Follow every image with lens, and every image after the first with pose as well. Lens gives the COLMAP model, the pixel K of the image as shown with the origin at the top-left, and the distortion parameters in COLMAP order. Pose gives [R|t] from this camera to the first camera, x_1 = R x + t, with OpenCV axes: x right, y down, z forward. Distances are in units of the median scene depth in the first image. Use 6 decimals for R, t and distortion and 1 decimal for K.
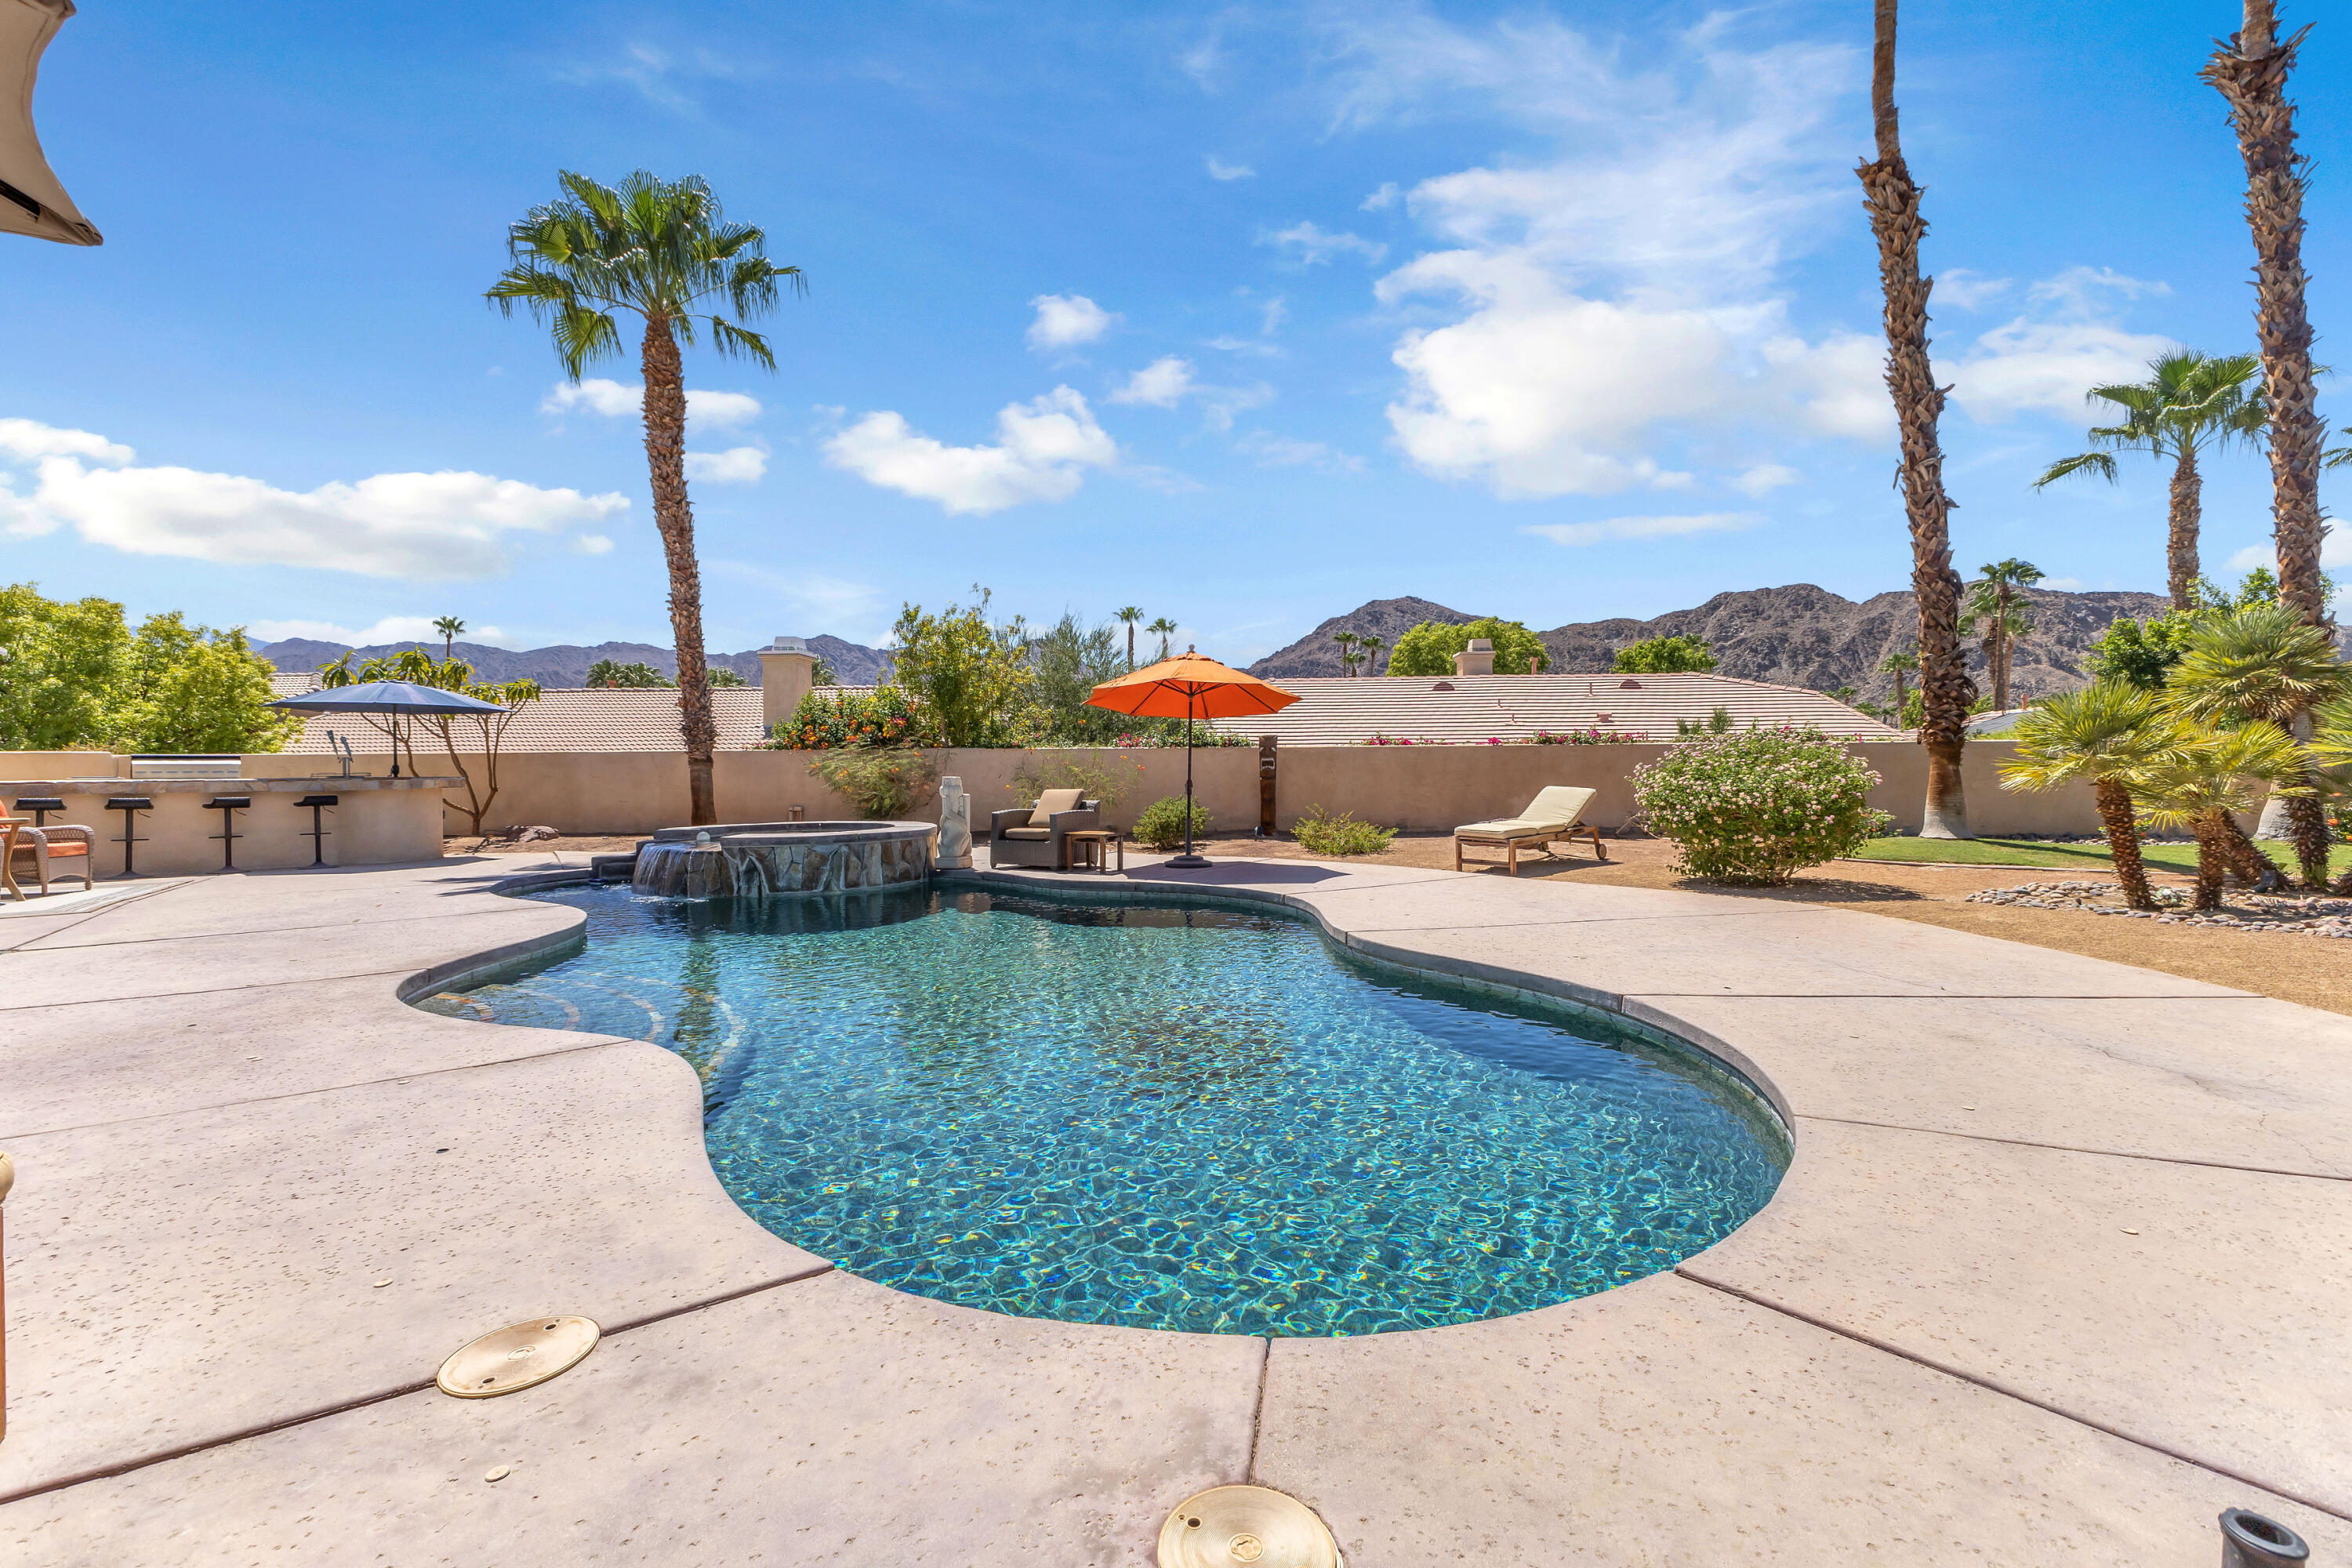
lens RADIAL K [[1009.7, 0, 1175.4], [0, 1009.7, 777.0], [0, 0, 1]] dist [0.007589, -0.002976]
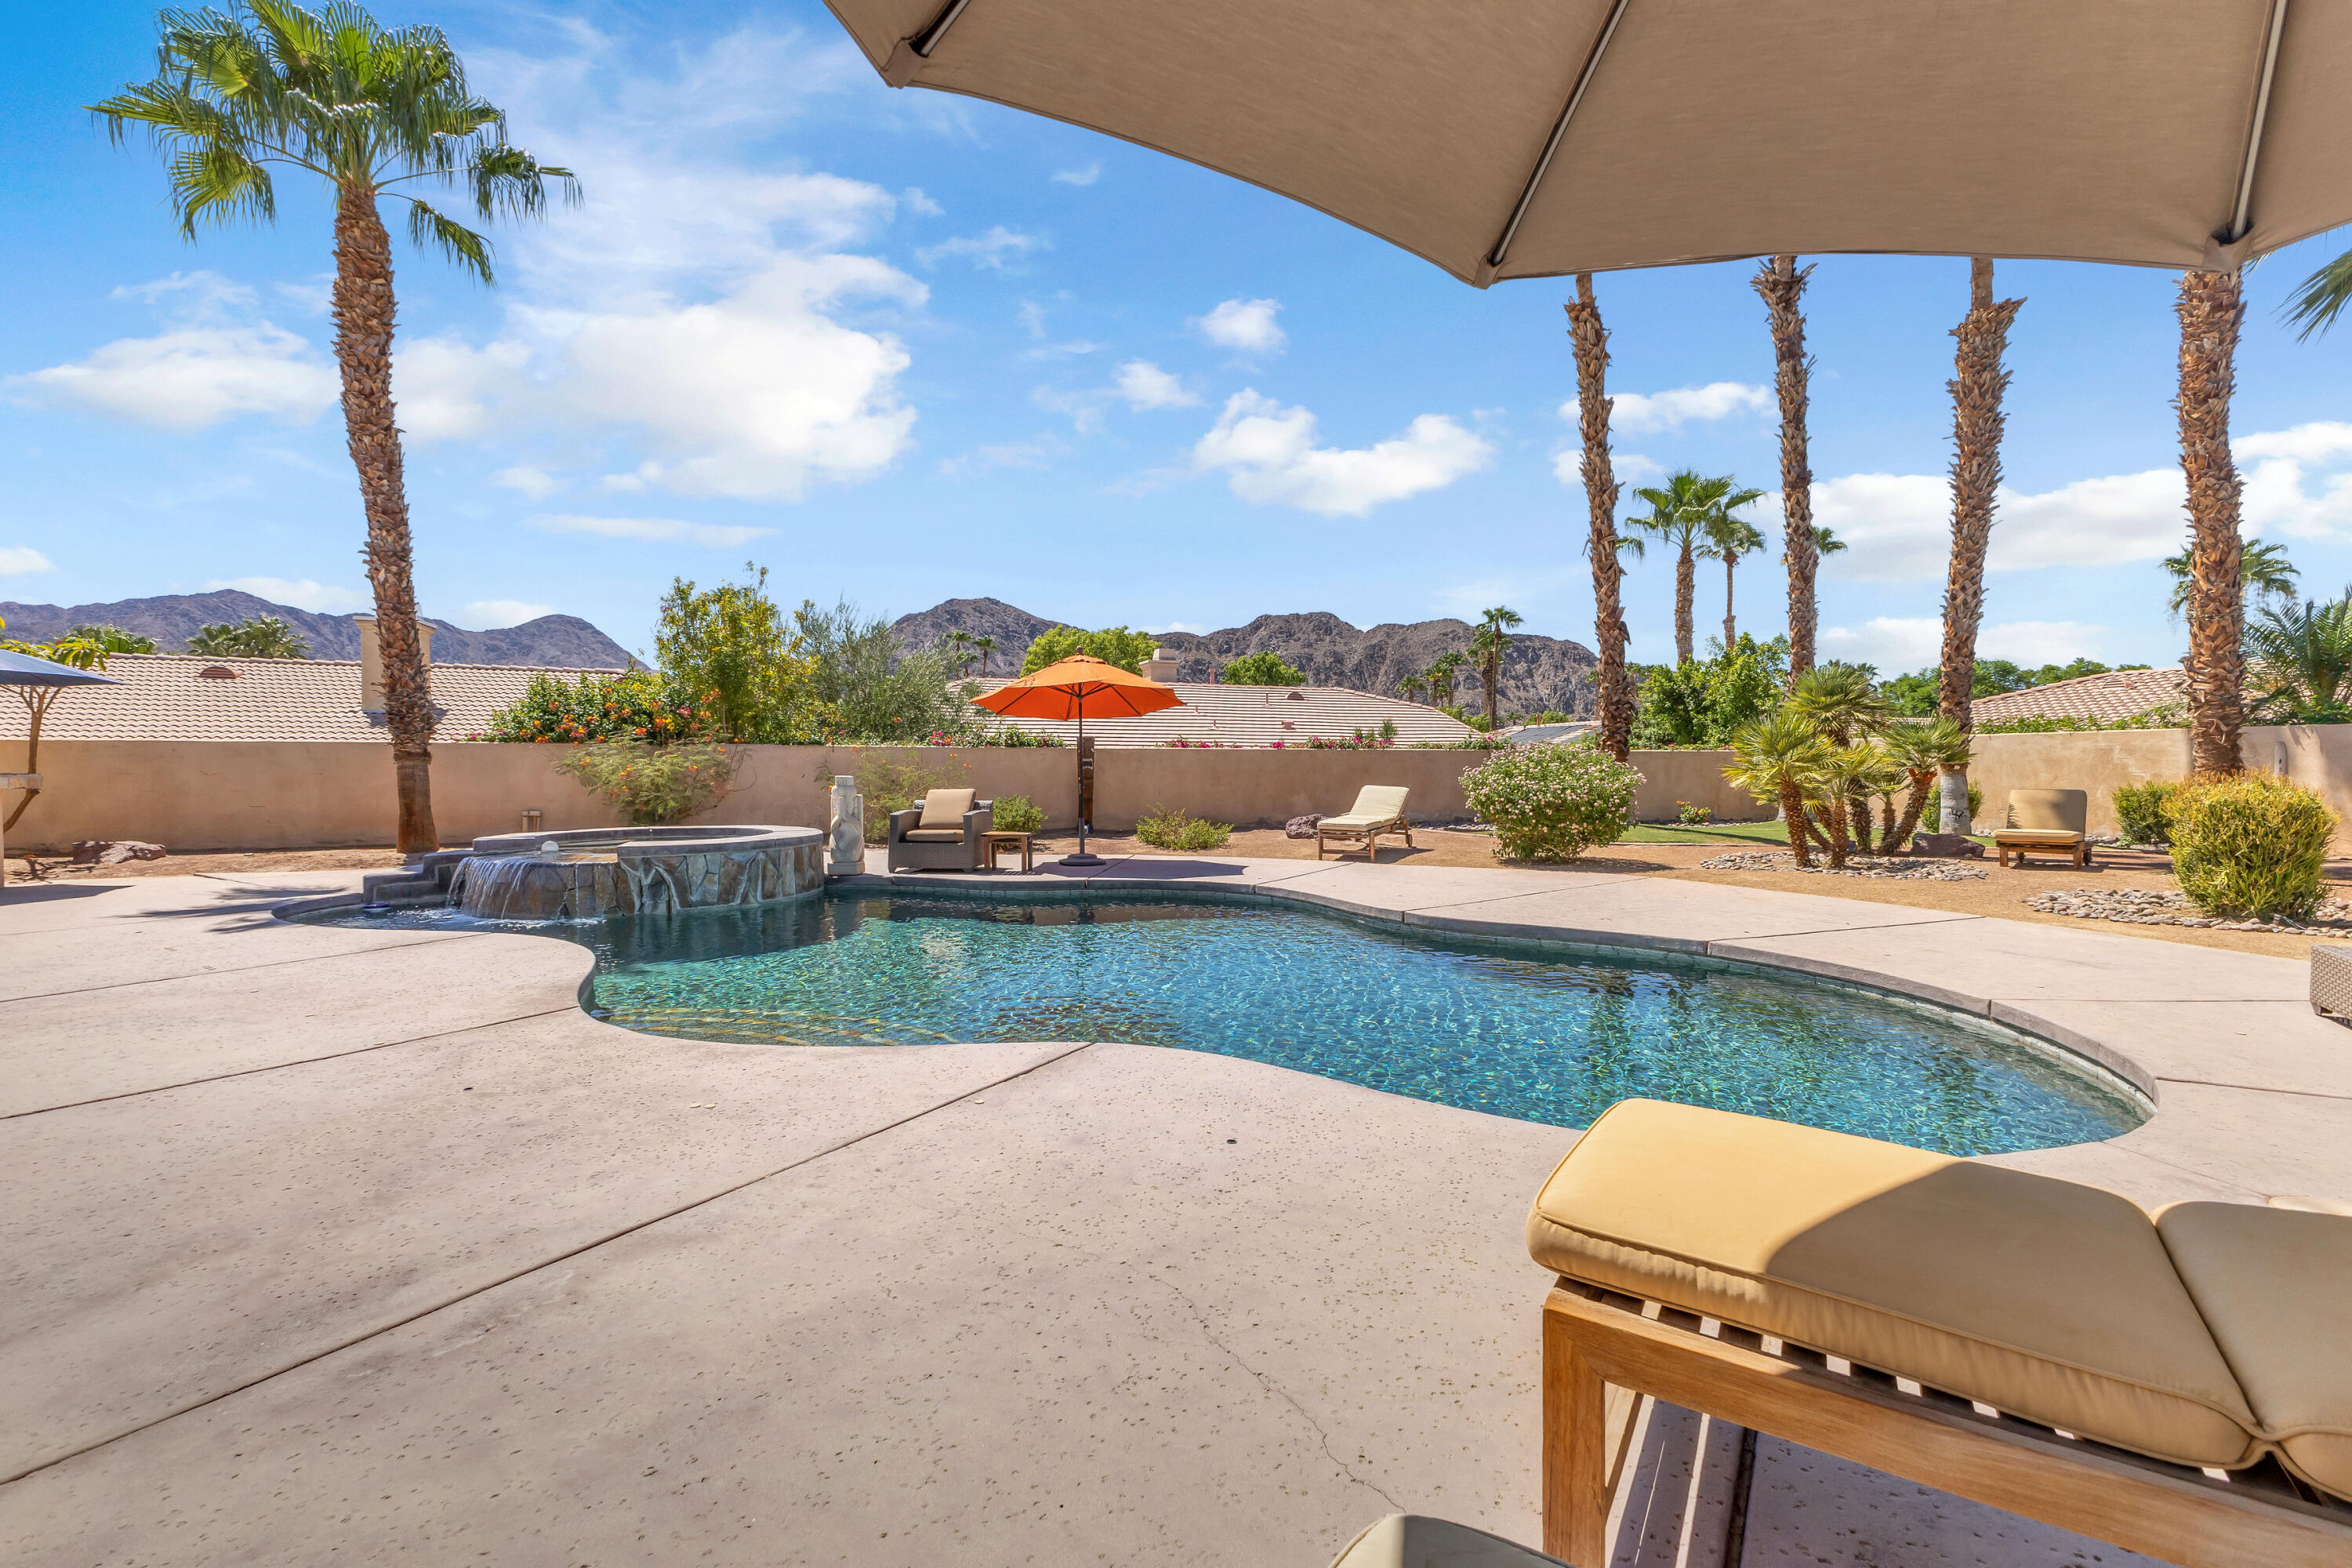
lens RADIAL K [[1009.7, 0, 1179.3], [0, 1009.7, 781.6], [0, 0, 1]] dist [0.007589, -0.002976]
pose [[0.914954, 0.000616, 0.403559, -0.291034], [-0.002605, 0.999987, 0.004379, 0.000174], [-0.403551, -0.005058, 0.914943, 0.023805]]
